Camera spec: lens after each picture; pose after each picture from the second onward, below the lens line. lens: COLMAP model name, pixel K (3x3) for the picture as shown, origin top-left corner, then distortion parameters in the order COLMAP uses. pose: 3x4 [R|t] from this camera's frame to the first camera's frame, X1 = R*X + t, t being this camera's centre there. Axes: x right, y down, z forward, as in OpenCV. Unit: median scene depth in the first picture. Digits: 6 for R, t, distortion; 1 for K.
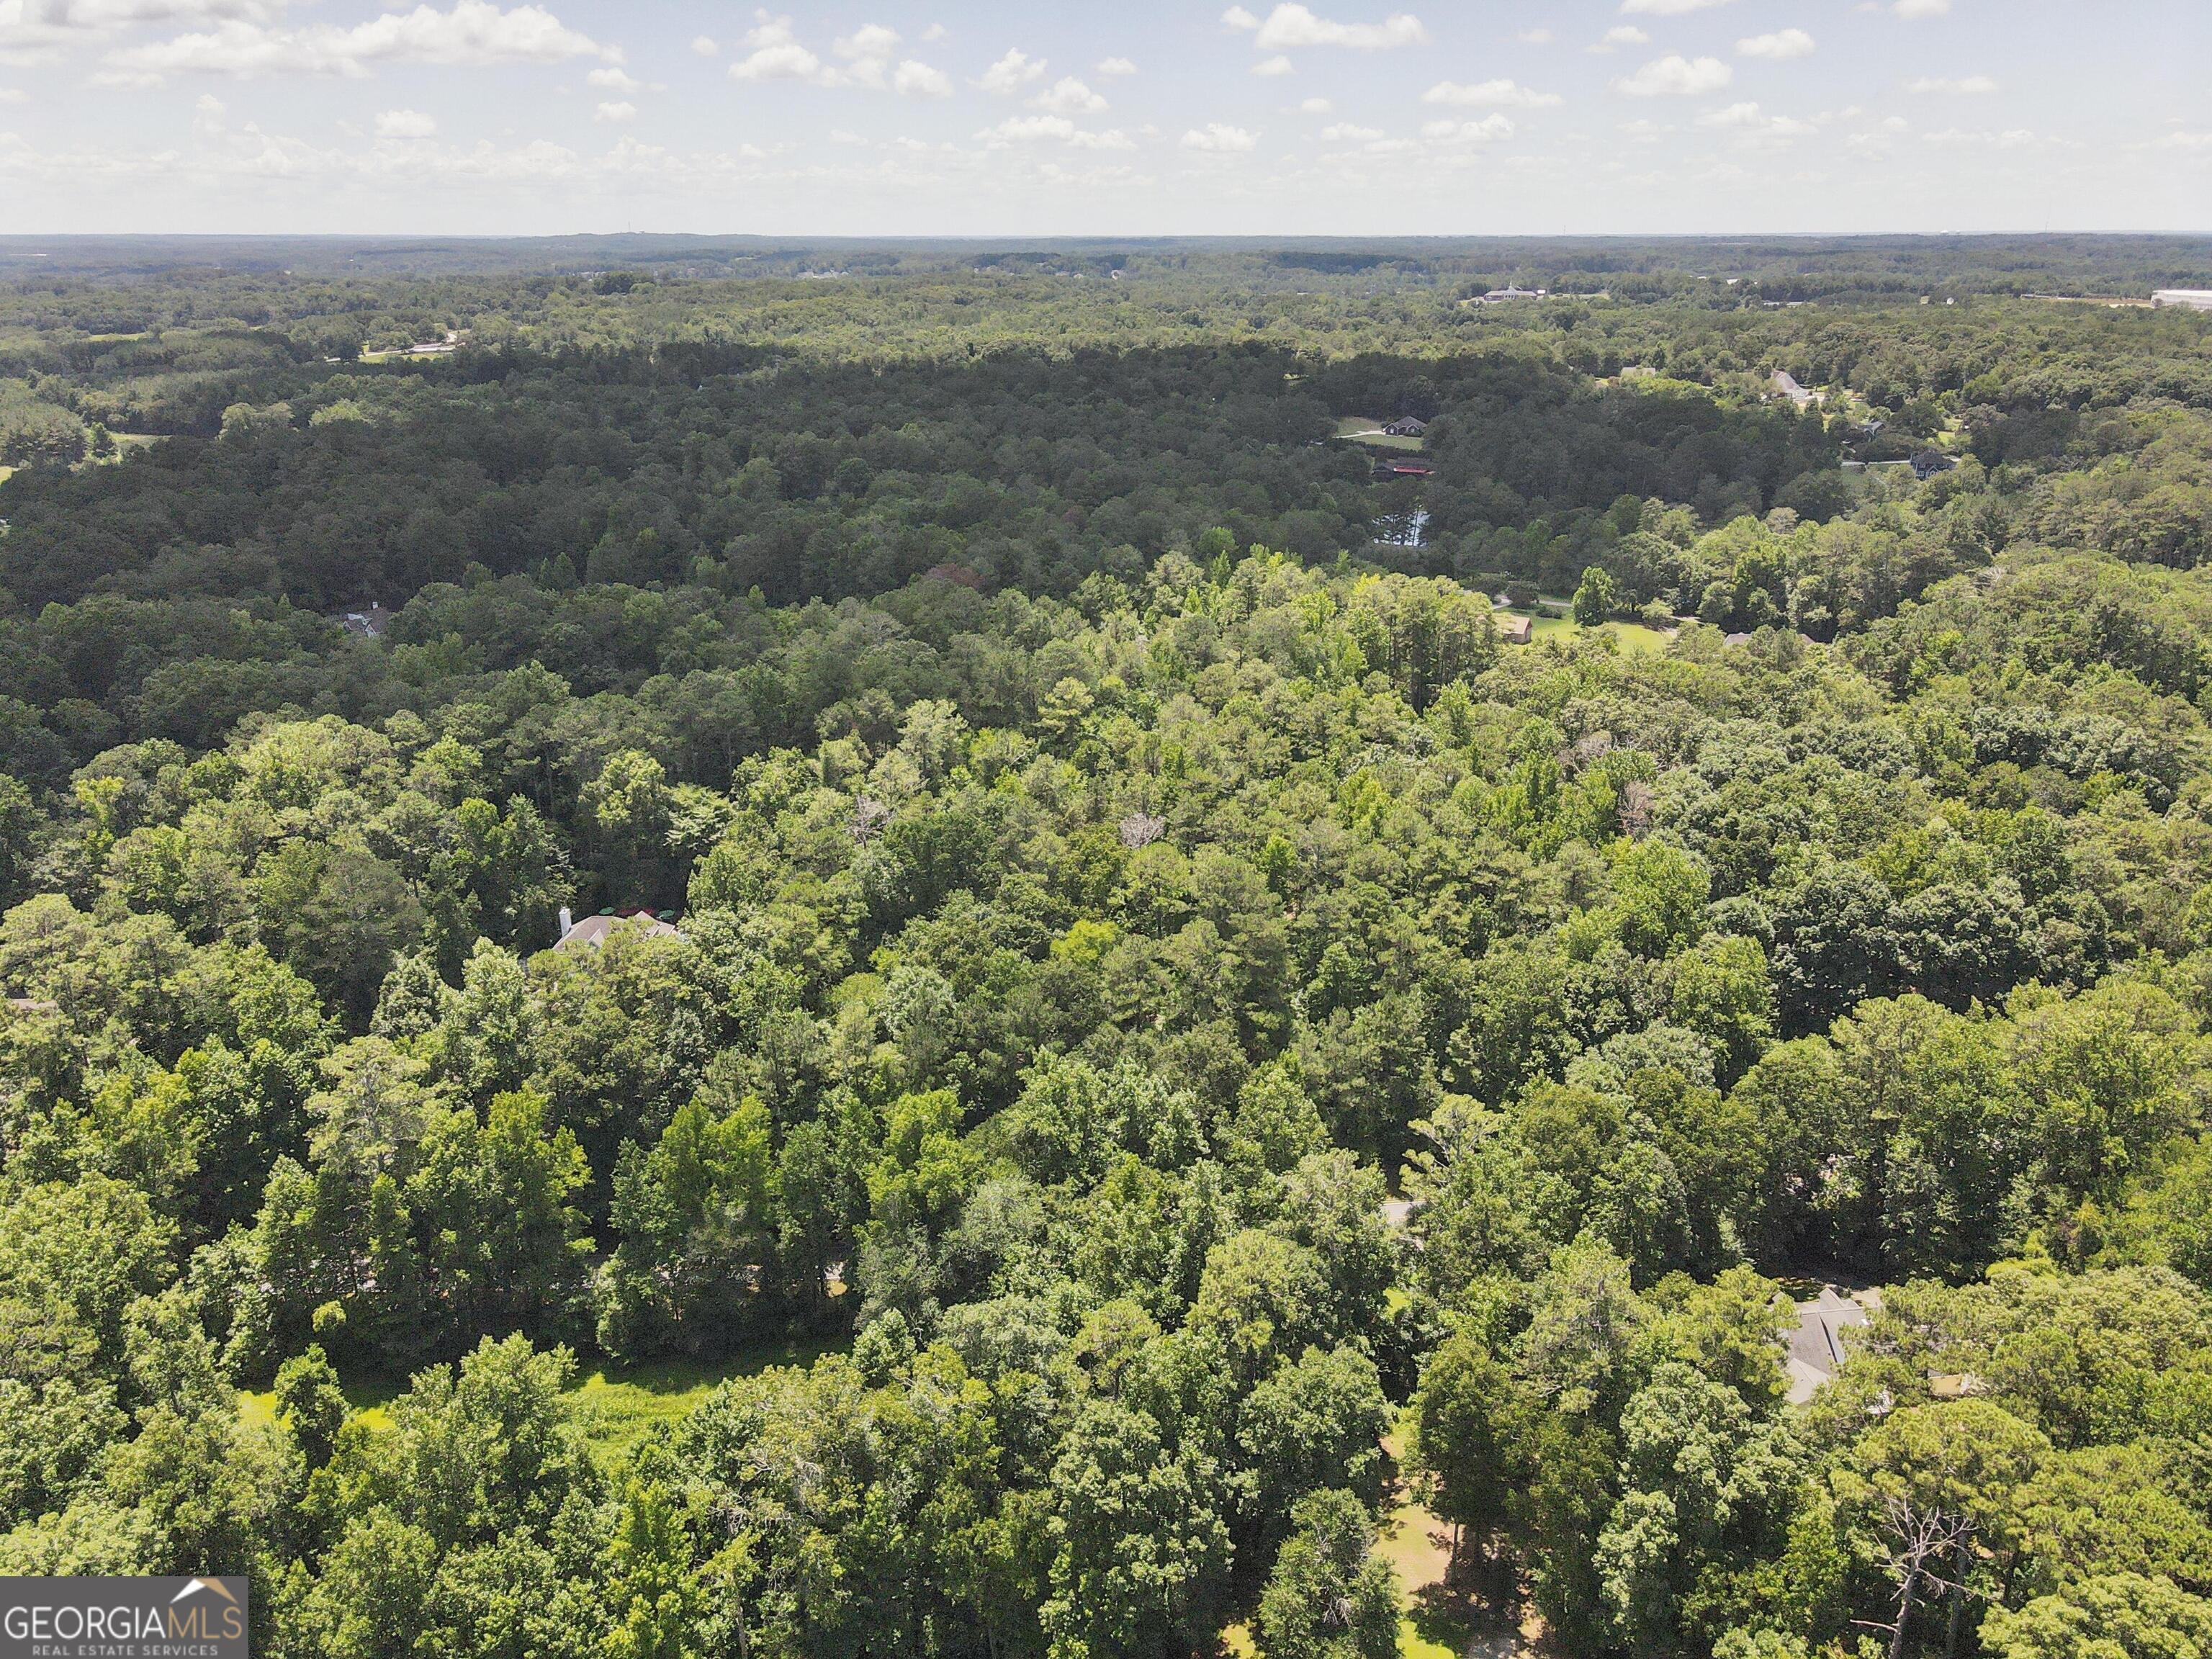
lens RADIAL K [[1611.9, 0, 1106.0], [0, 1611.9, 829.5], [0, 0, 1]] dist [-0.009107, 0.037303]
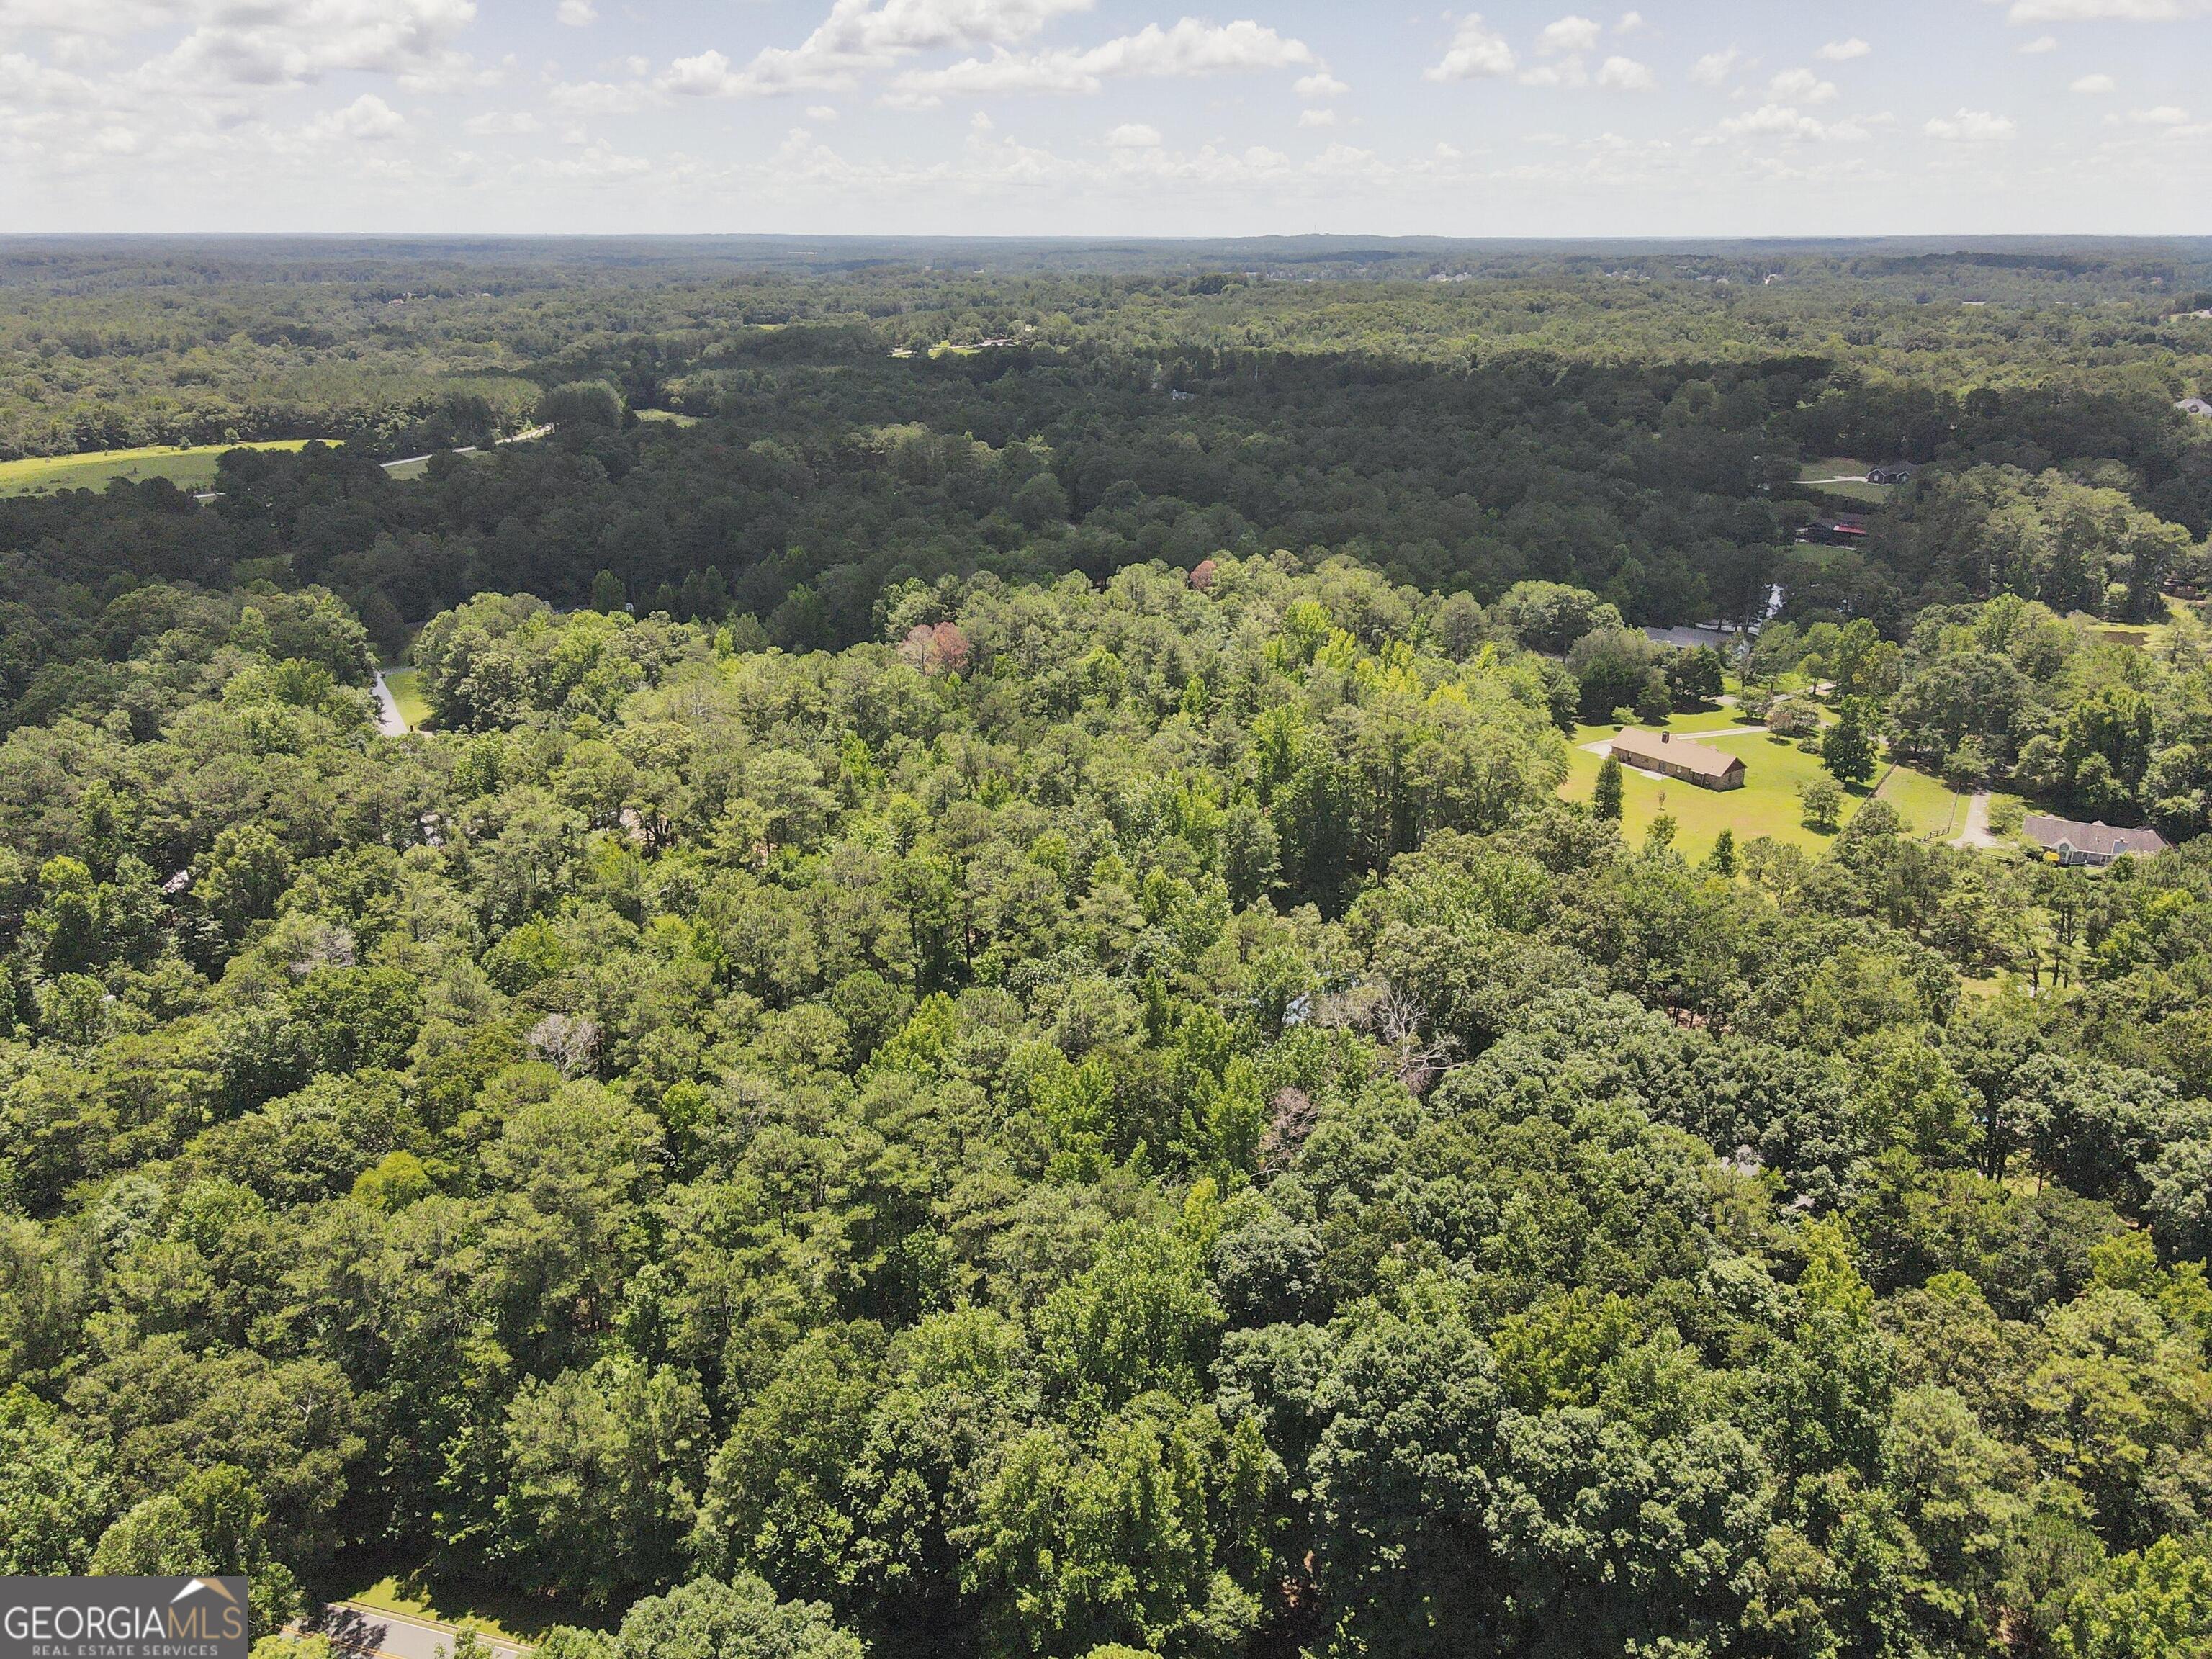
lens RADIAL K [[1599.9, 0, 1106.0], [0, 1599.9, 829.5], [0, 0, 1]] dist [0.011428, 0.006731]
pose [[0.921244, 0.136476, -0.364257, 0.273193], [-0.136145, 0.990329, 0.026723, -0.079509], [0.364382, 0.024974, 0.930915, 0.212642]]
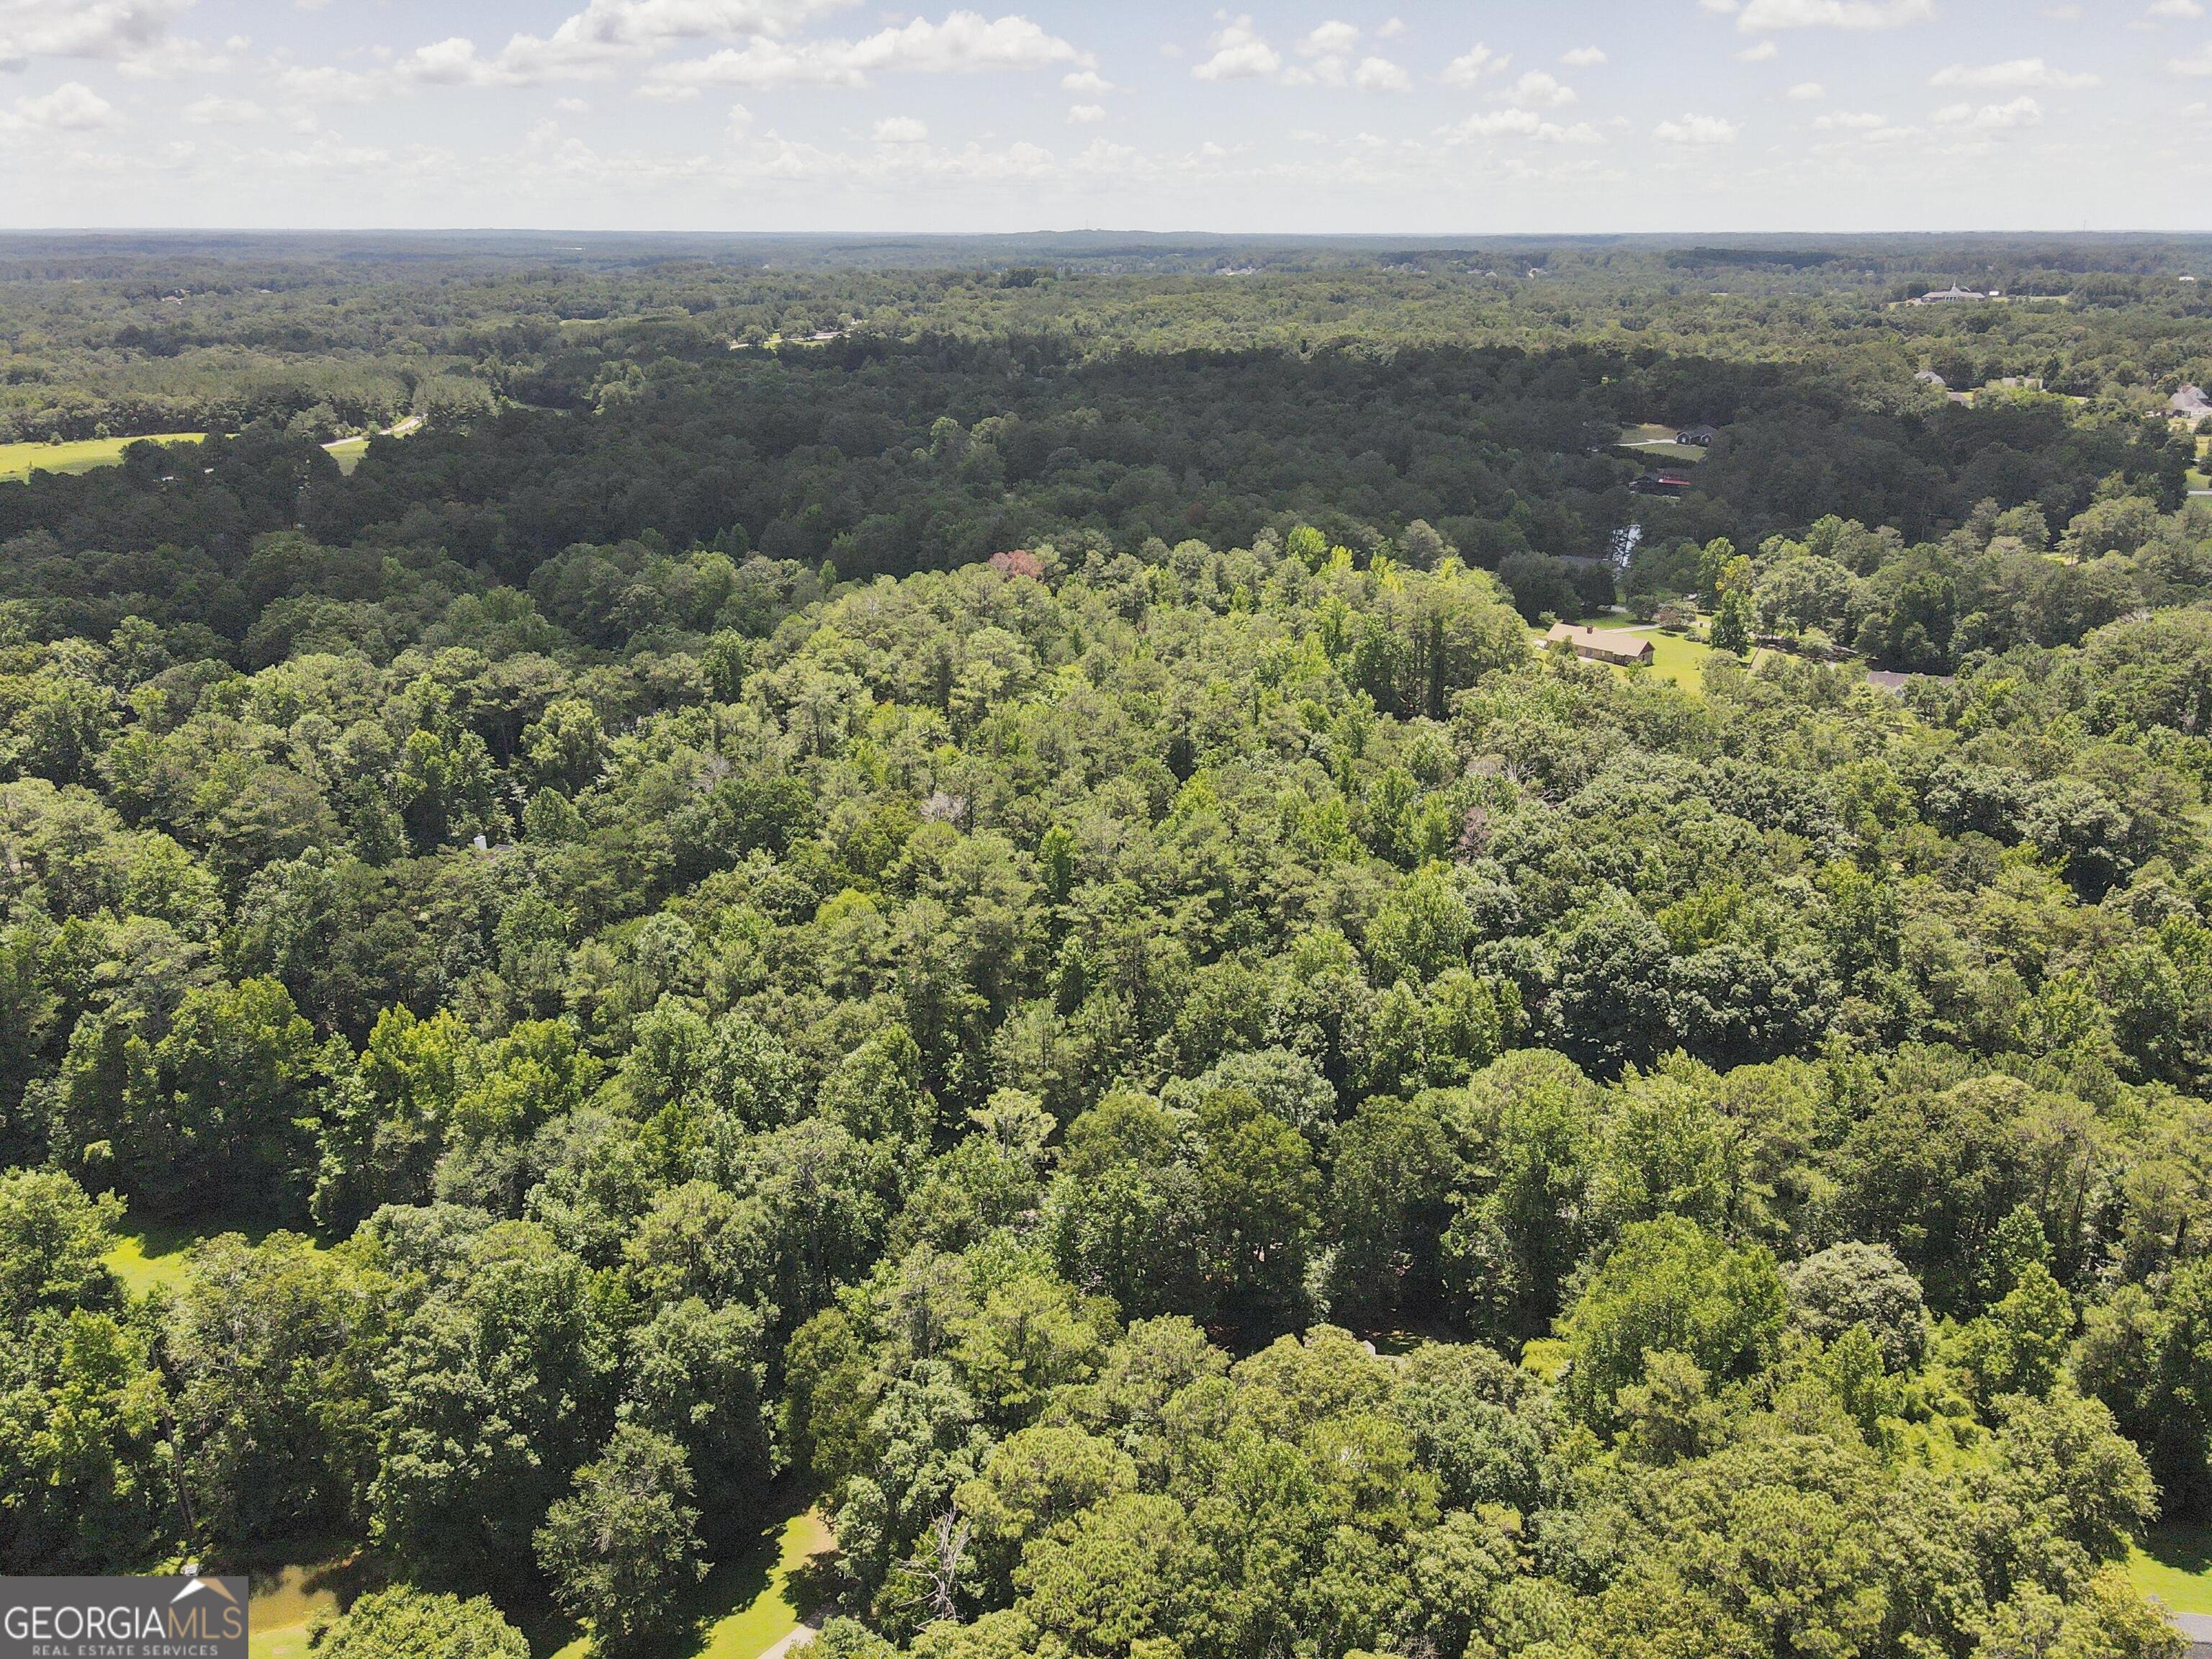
lens RADIAL K [[1599.9, 0, 1106.0], [0, 1599.9, 829.5], [0, 0, 1]] dist [0.011428, 0.006731]
pose [[0.965400, 0.092477, -0.243824, 0.198888], [-0.091705, 0.995680, 0.014544, -0.005965], [0.244115, 0.008319, 0.969710, 0.019086]]
